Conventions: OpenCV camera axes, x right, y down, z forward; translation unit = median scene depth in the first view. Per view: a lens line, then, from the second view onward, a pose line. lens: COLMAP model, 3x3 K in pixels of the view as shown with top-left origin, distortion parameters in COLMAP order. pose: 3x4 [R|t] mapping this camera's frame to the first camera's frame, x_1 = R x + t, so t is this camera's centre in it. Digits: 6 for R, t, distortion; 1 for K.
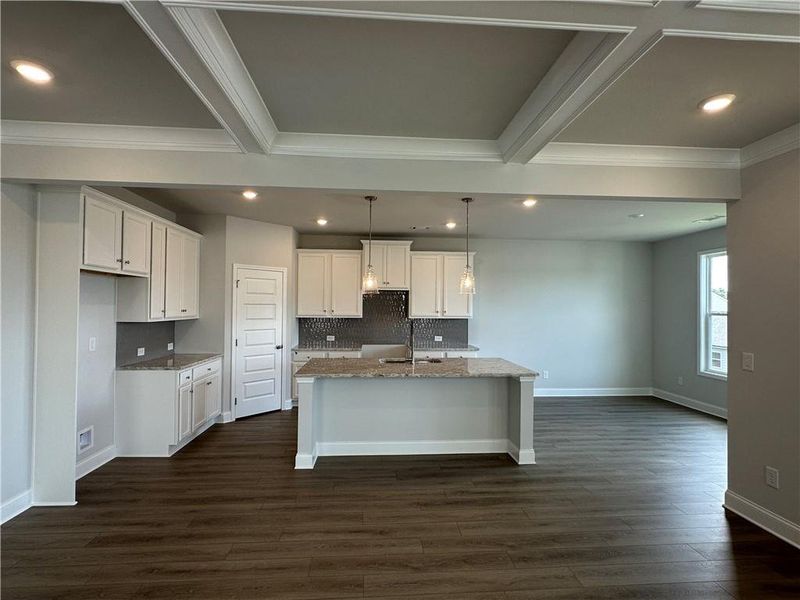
lens RADIAL K [[408.3, 0, 399.4], [0, 408.3, 303.7], [0, 0, 1]] dist [0.000612, 0.000575]
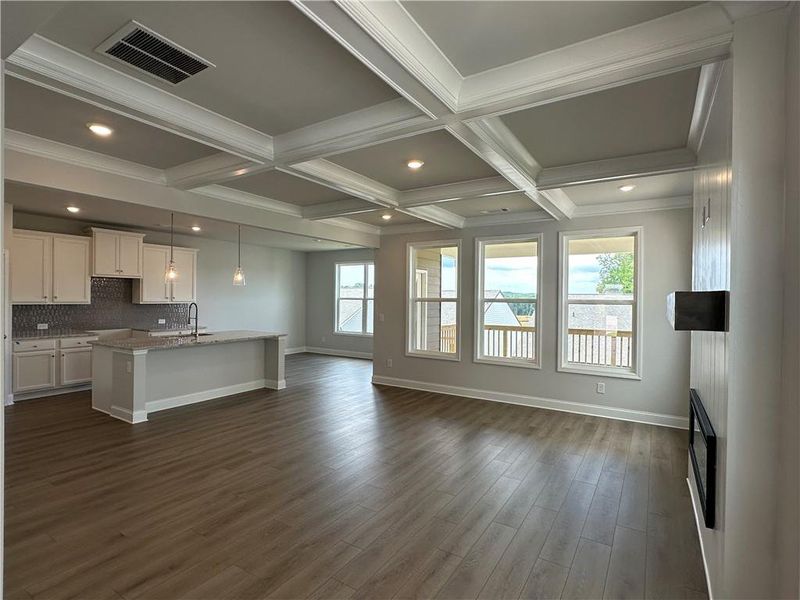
lens RADIAL K [[408.3, 0, 401.7], [0, 408.3, 305.1], [0, 0, 1]] dist [0.000612, 0.000575]
pose [[0.593141, -0.017352, 0.804911, -0.554076], [-0.011053, 0.999498, 0.029692, -0.002172], [-0.805023, -0.026508, 0.592652, -0.277969]]
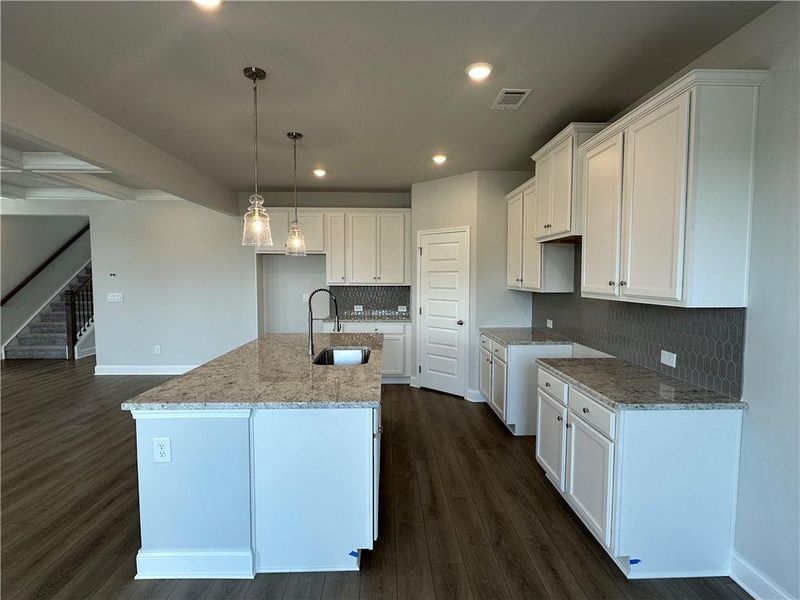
lens RADIAL K [[408.3, 0, 398.3], [0, 408.3, 300.3], [0, 0, 1]] dist [0.000612, 0.000575]
pose [[-0.047823, 0.050890, -0.997559, 0.604986], [0.002870, 0.998704, 0.050811, 0.019672], [0.998852, -0.000433, -0.047907, 1.017720]]
